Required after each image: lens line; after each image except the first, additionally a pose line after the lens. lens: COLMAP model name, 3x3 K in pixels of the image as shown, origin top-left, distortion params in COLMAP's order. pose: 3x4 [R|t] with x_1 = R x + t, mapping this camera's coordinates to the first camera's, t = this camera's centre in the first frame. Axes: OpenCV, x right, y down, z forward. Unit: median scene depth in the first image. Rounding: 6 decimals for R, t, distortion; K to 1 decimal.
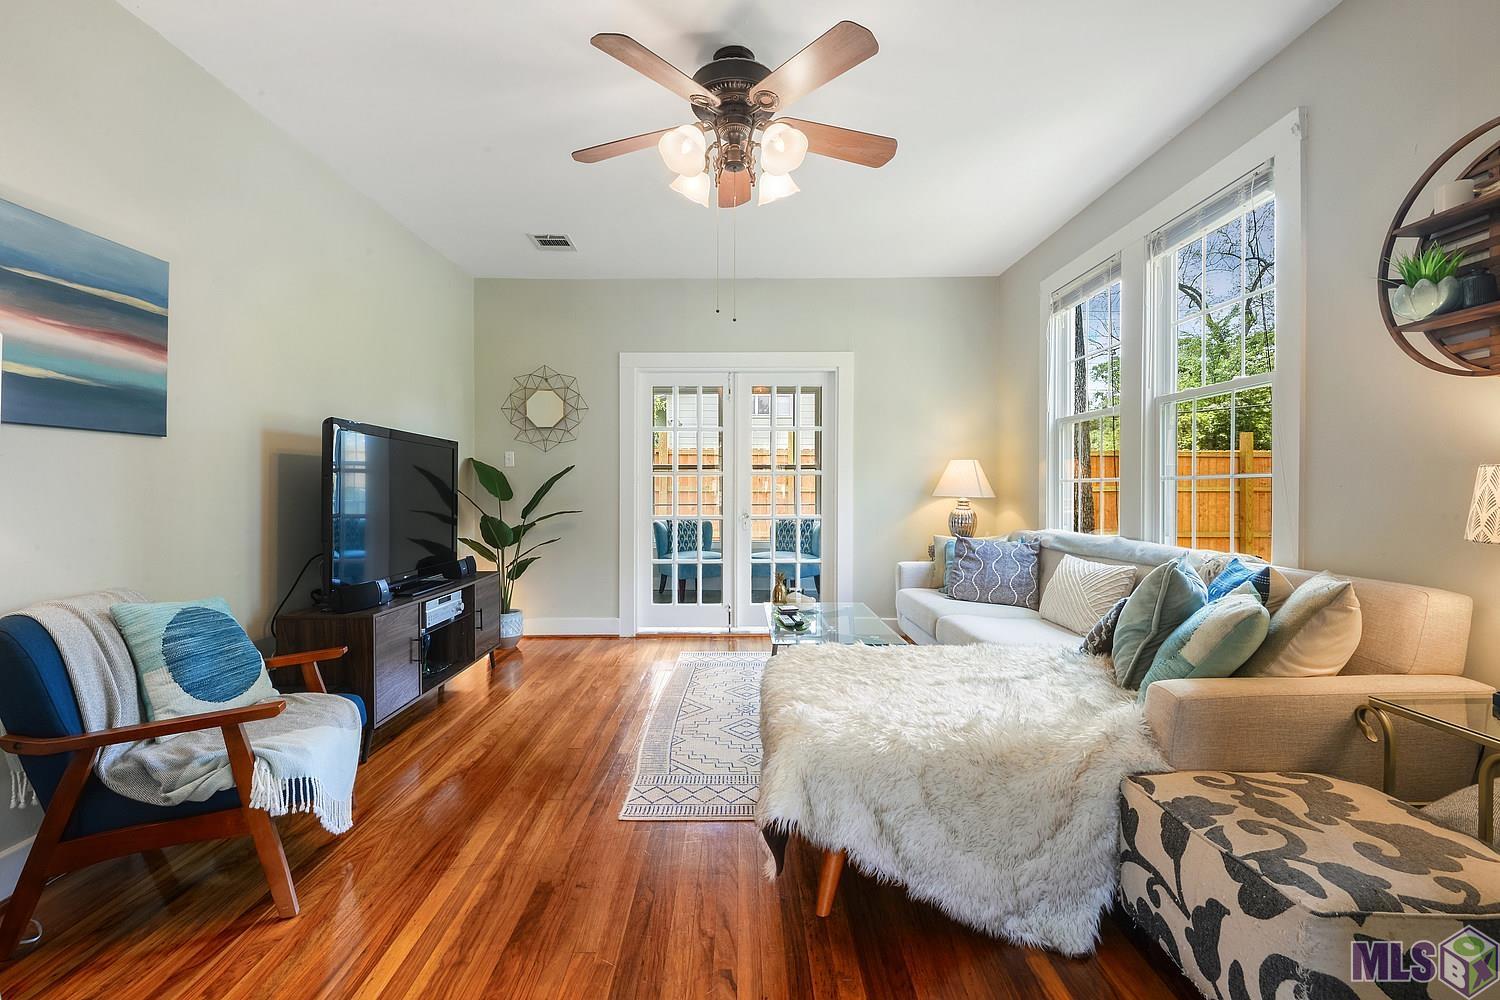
lens RADIAL K [[686.9, 0, 743.2], [0, 686.9, 493.6], [0, 0, 1]] dist [0.000456, -0.000018]
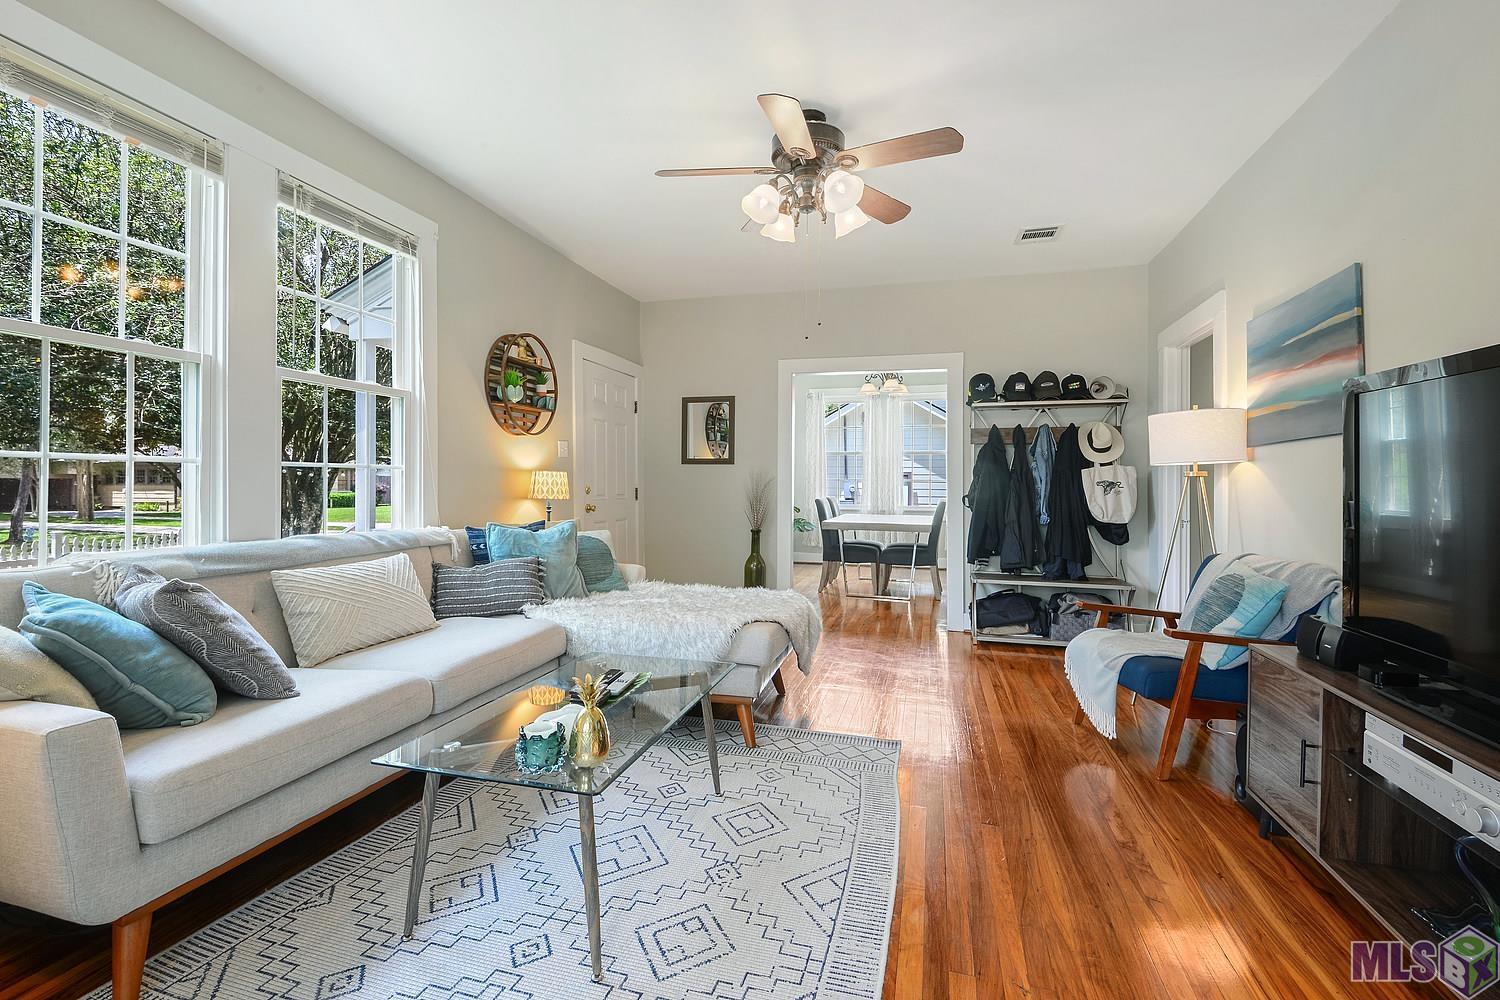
lens RADIAL K [[686.9, 0, 737.0], [0, 686.9, 489.3], [0, 0, 1]] dist [0.000456, -0.000018]
pose [[-0.961239, -0.006963, 0.275628, -0.219781], [-0.004569, 0.999946, 0.009328, -0.001126], [-0.275678, 0.007707, -0.961219, 2.131750]]
